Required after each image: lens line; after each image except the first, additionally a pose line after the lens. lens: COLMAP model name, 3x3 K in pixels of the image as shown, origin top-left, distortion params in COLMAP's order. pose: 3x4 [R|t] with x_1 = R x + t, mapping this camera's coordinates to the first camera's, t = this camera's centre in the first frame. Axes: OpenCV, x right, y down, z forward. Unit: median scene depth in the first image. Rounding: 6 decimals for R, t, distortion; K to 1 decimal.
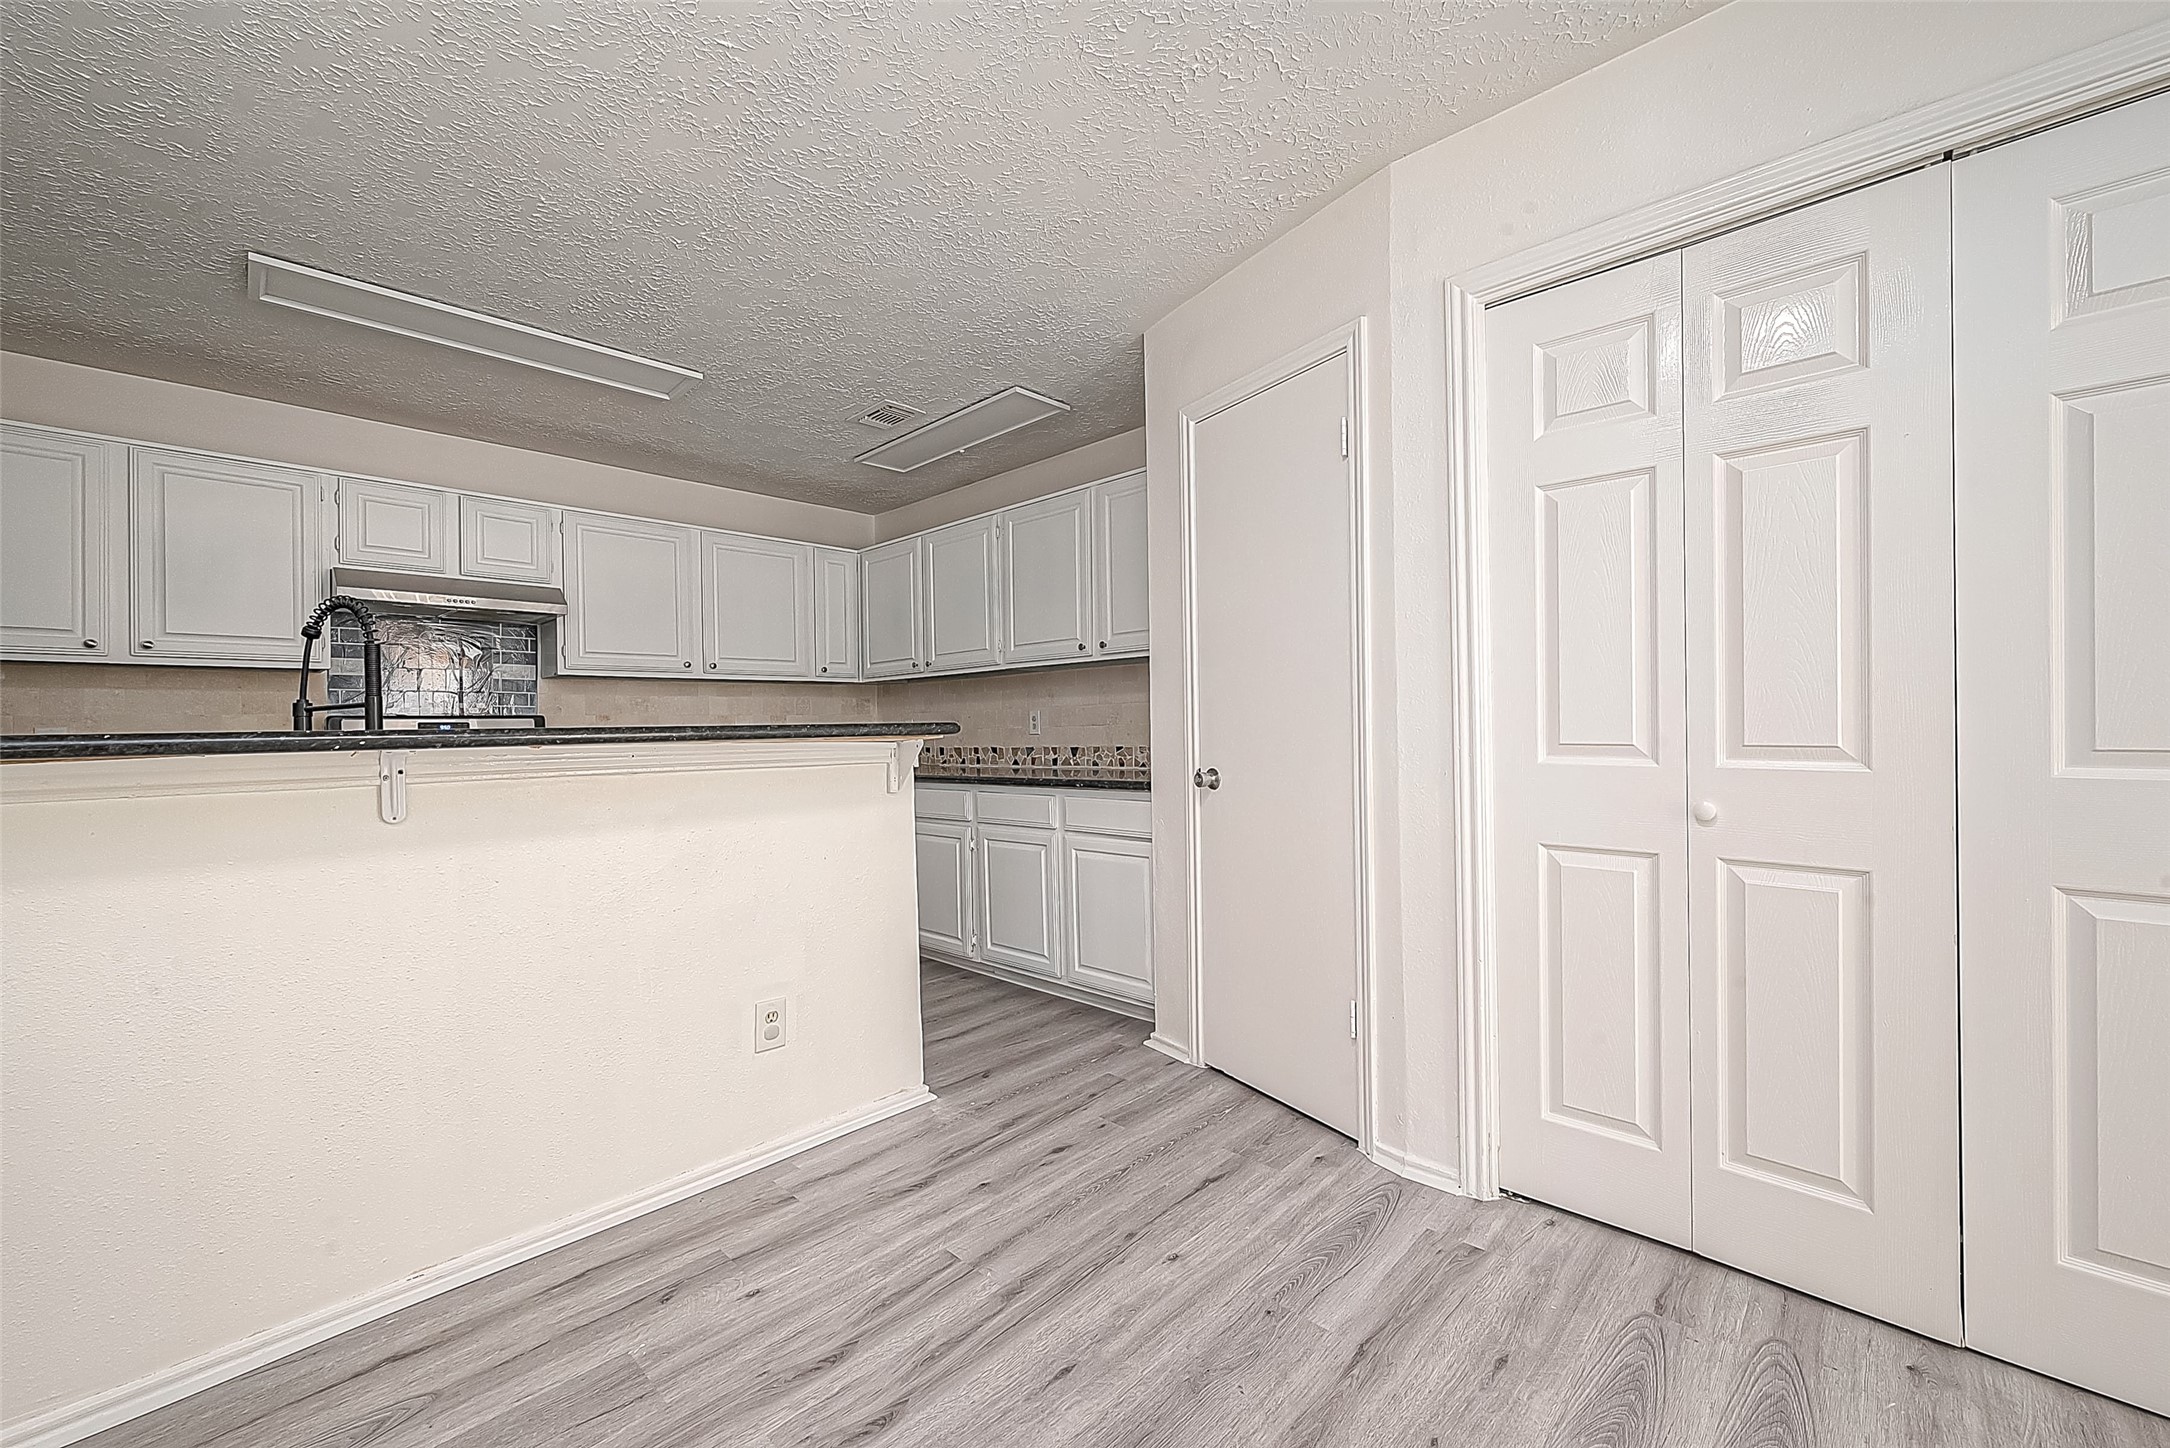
lens RADIAL K [[855.7, 0, 1097.7], [0, 855.7, 728.1], [0, 0, 1]] dist [-0.001137, -0.001231]
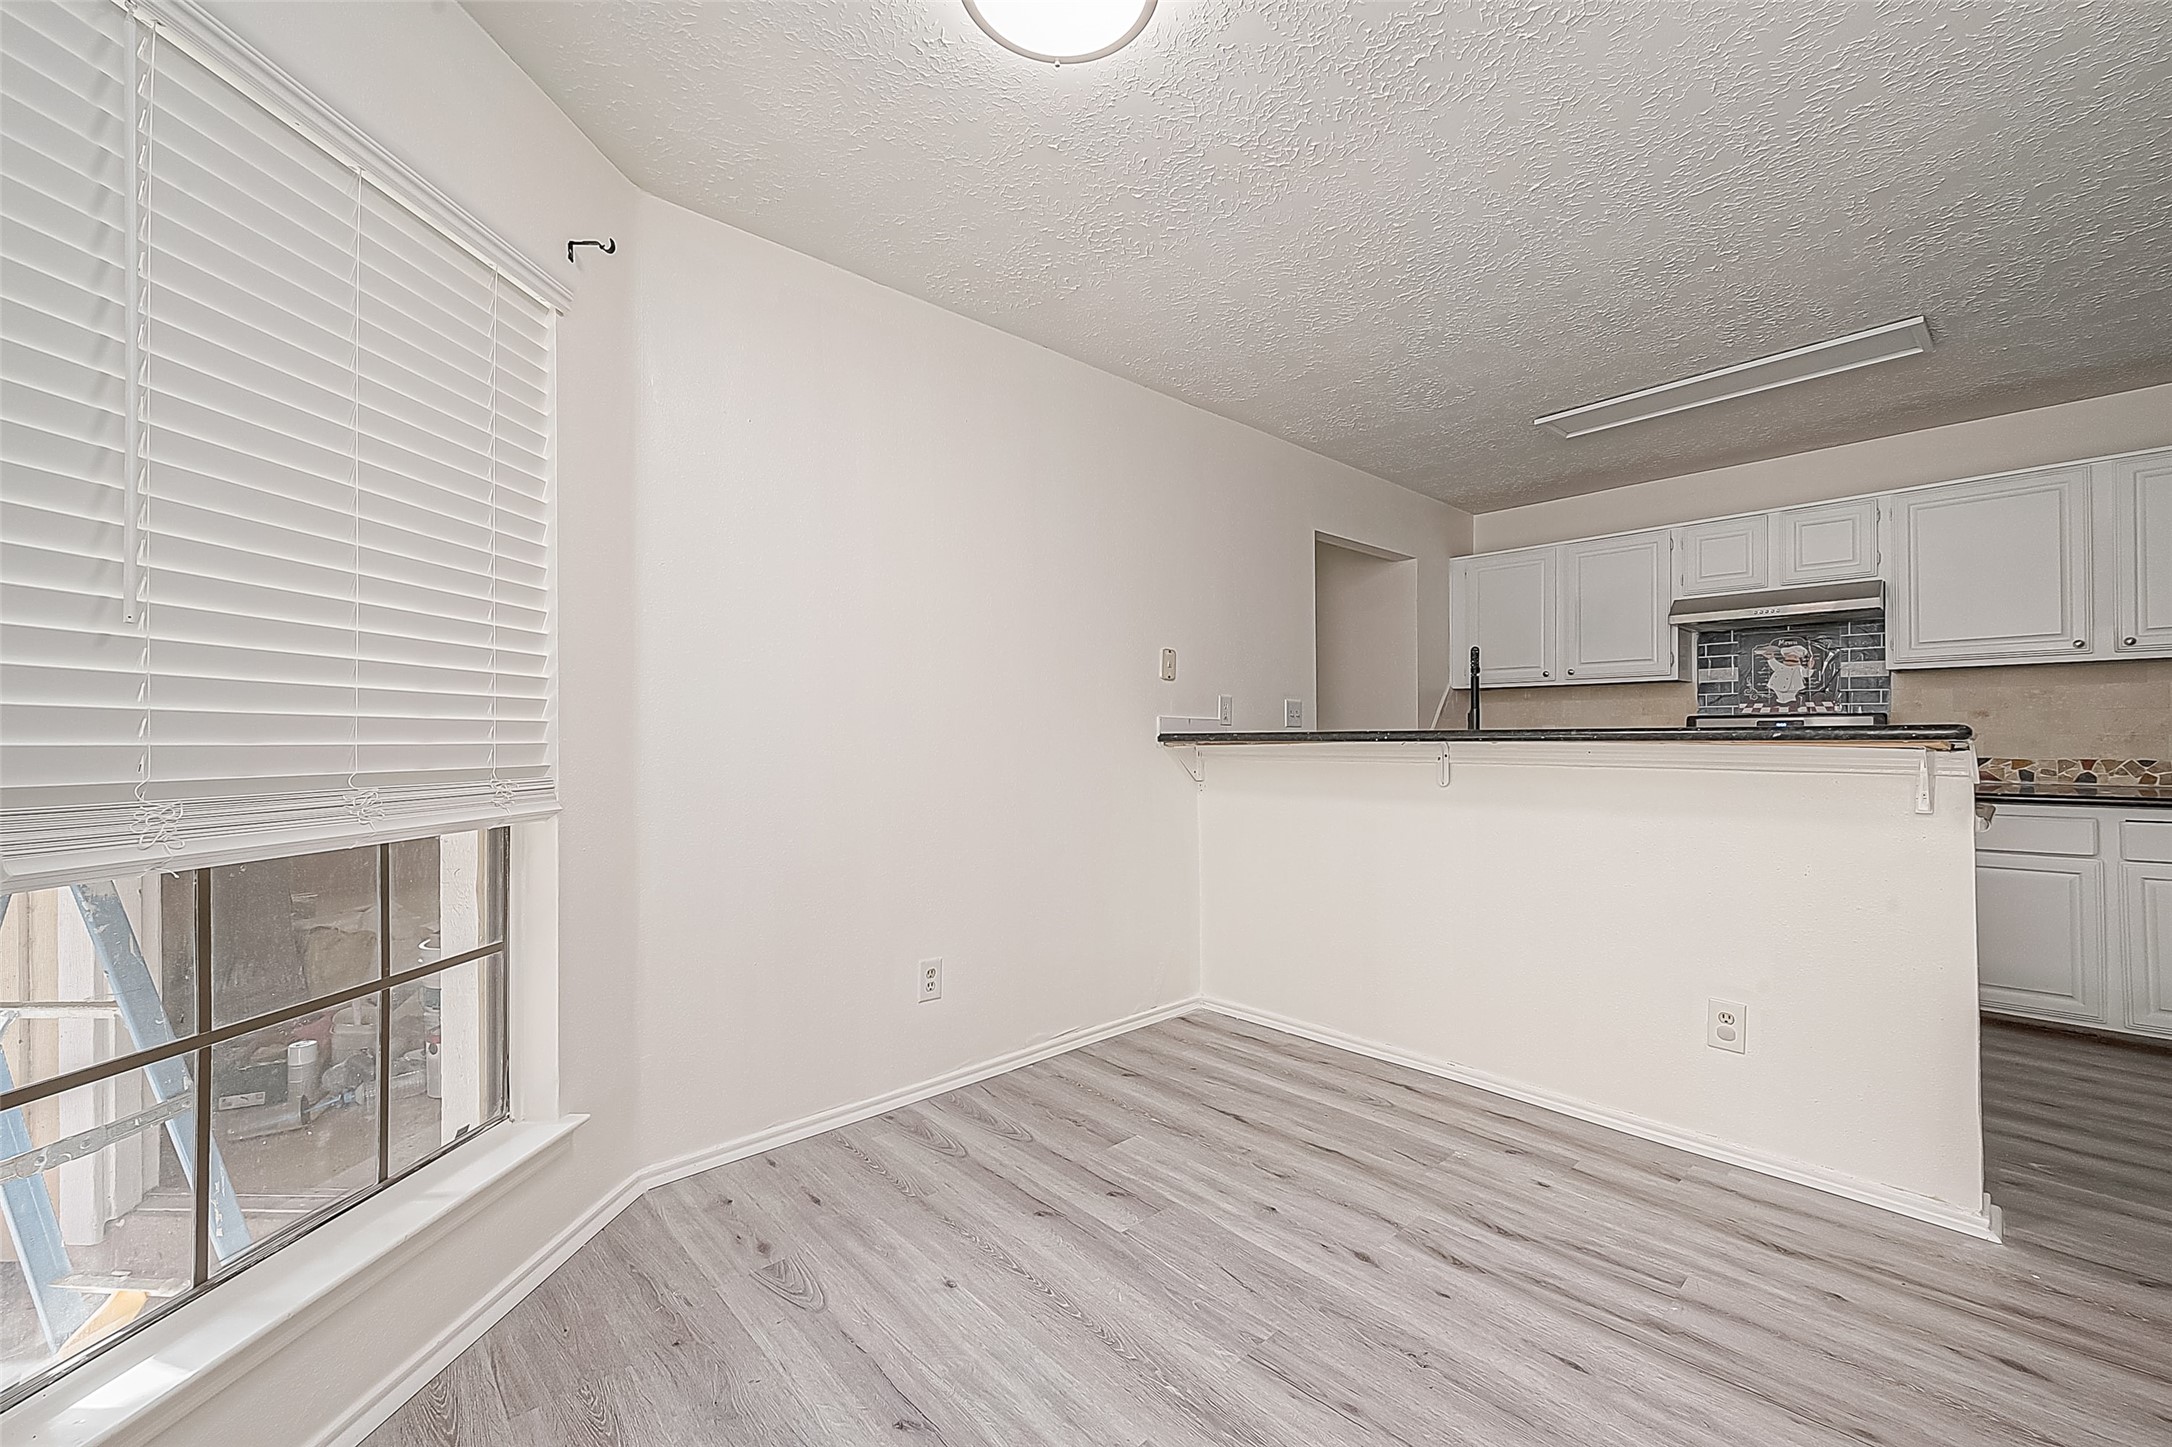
lens RADIAL K [[856.5, 0, 1095.5], [0, 856.5, 736.9], [0, 0, 1]] dist [-0.001137, -0.001231]
pose [[-0.070076, 0.018530, -0.997370, 0.385261], [0.000531, 0.999828, 0.018539, -0.006548], [0.997541, 0.000770, -0.070074, 0.191712]]
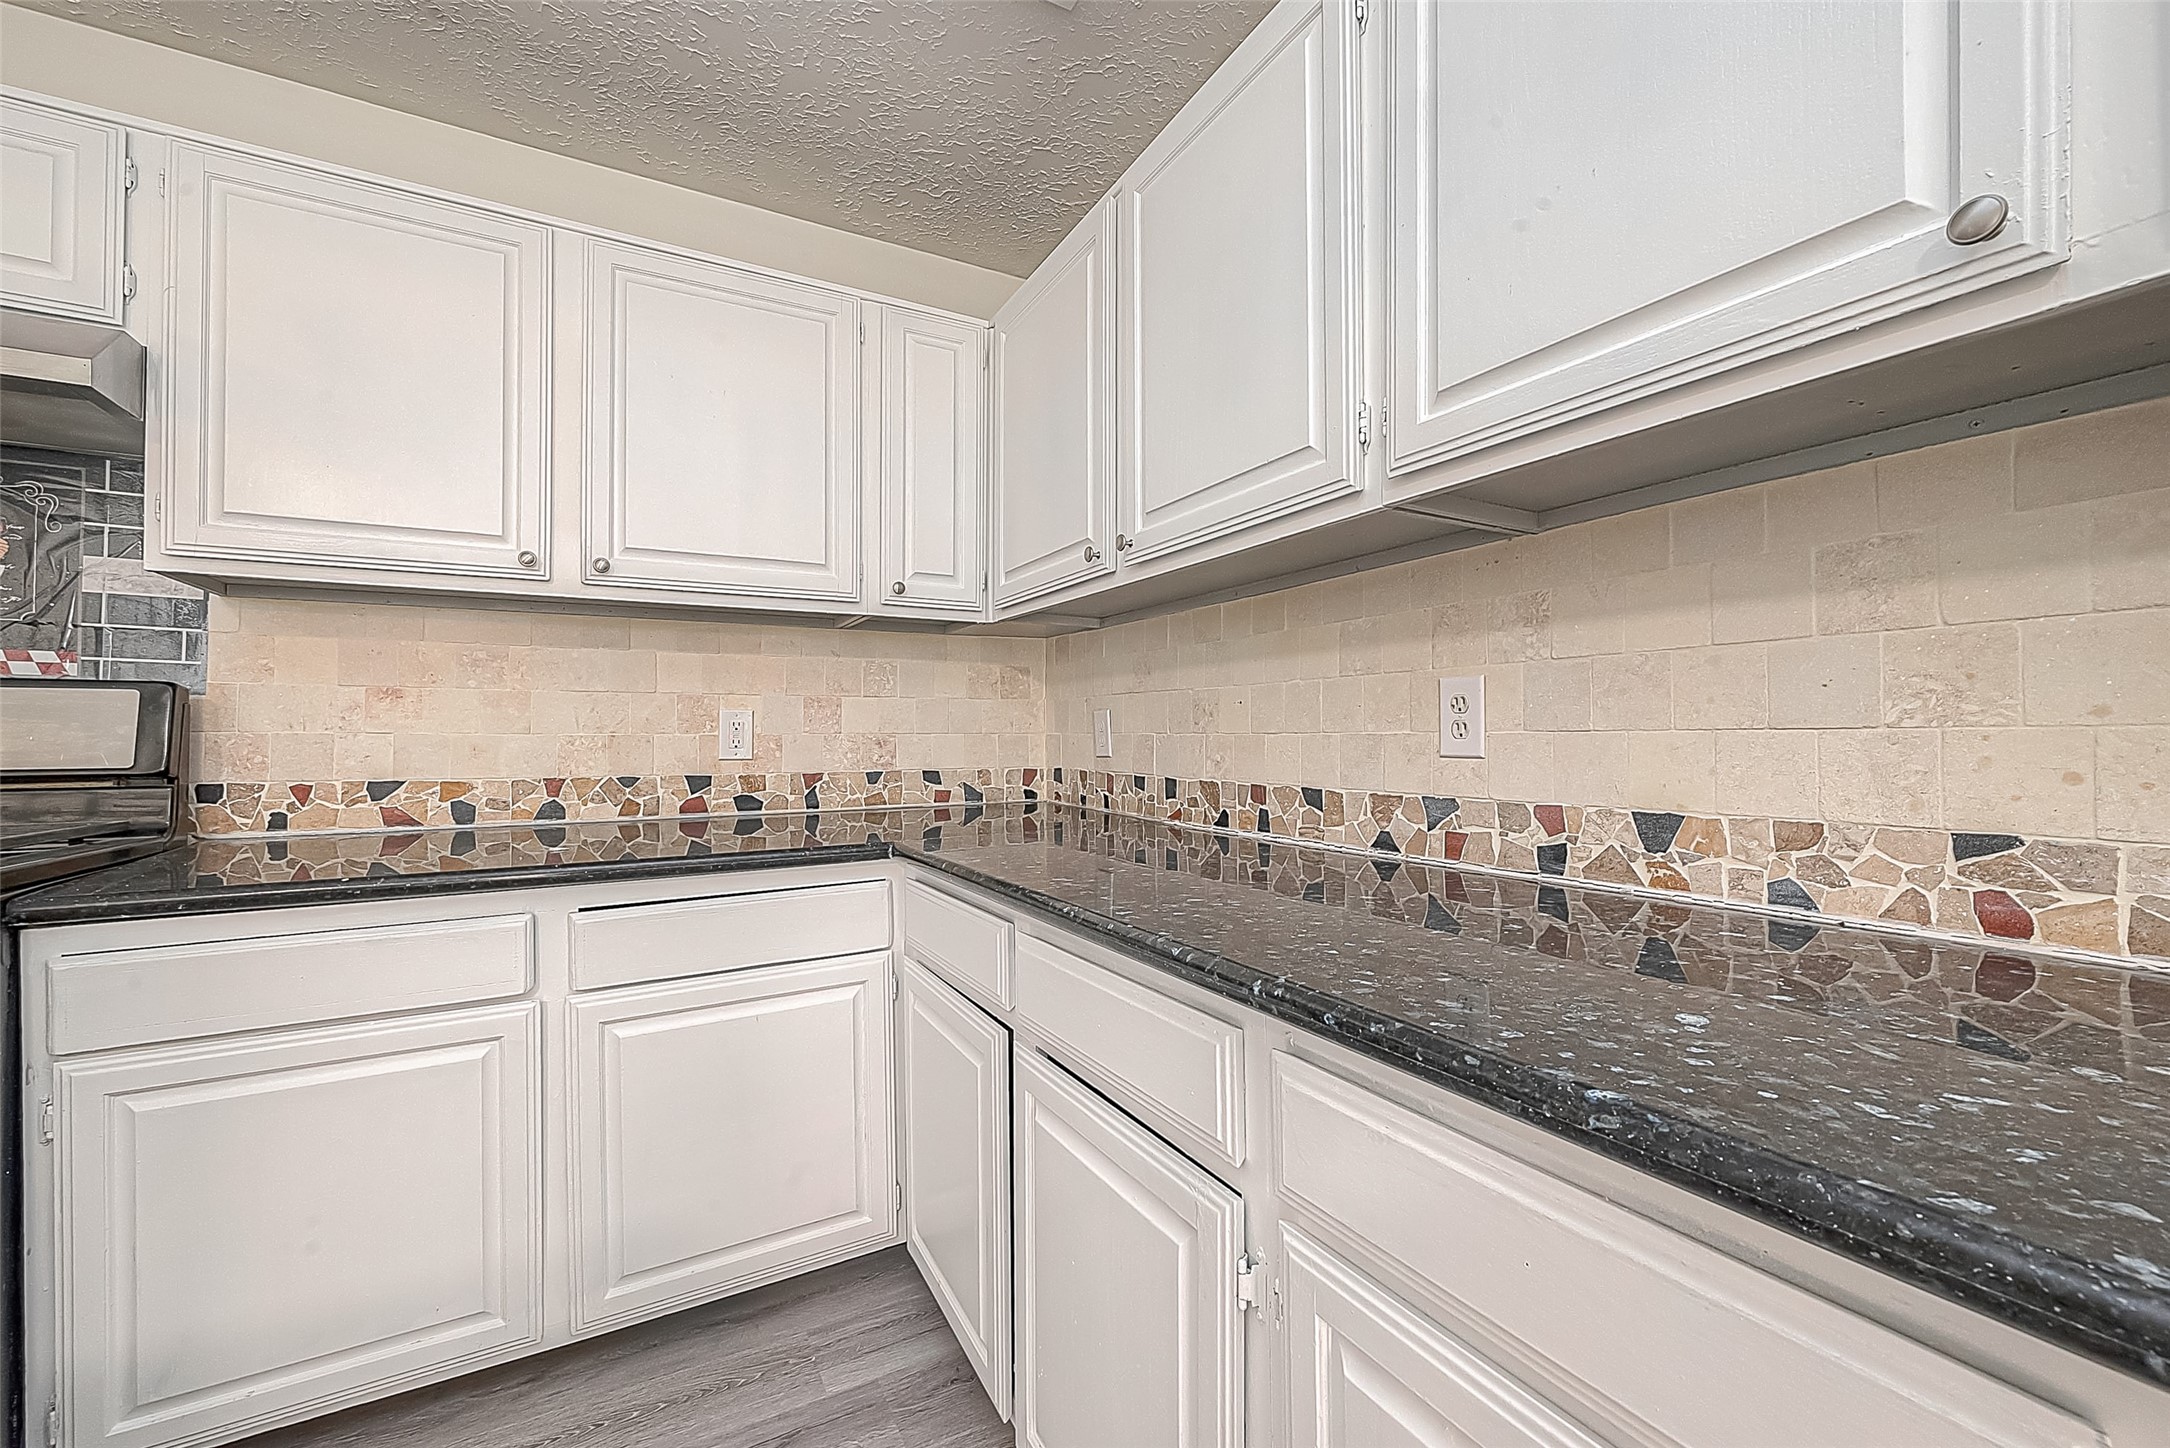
lens RADIAL K [[855.7, 0, 1096.9], [0, 855.7, 730.3], [0, 0, 1]] dist [-0.001137, -0.001231]
pose [[0.954341, 0.015905, -0.298296, -0.122885], [-0.016723, 0.999860, -0.000191, 0.000508], [0.298251, 0.005170, 0.954473, 0.781441]]
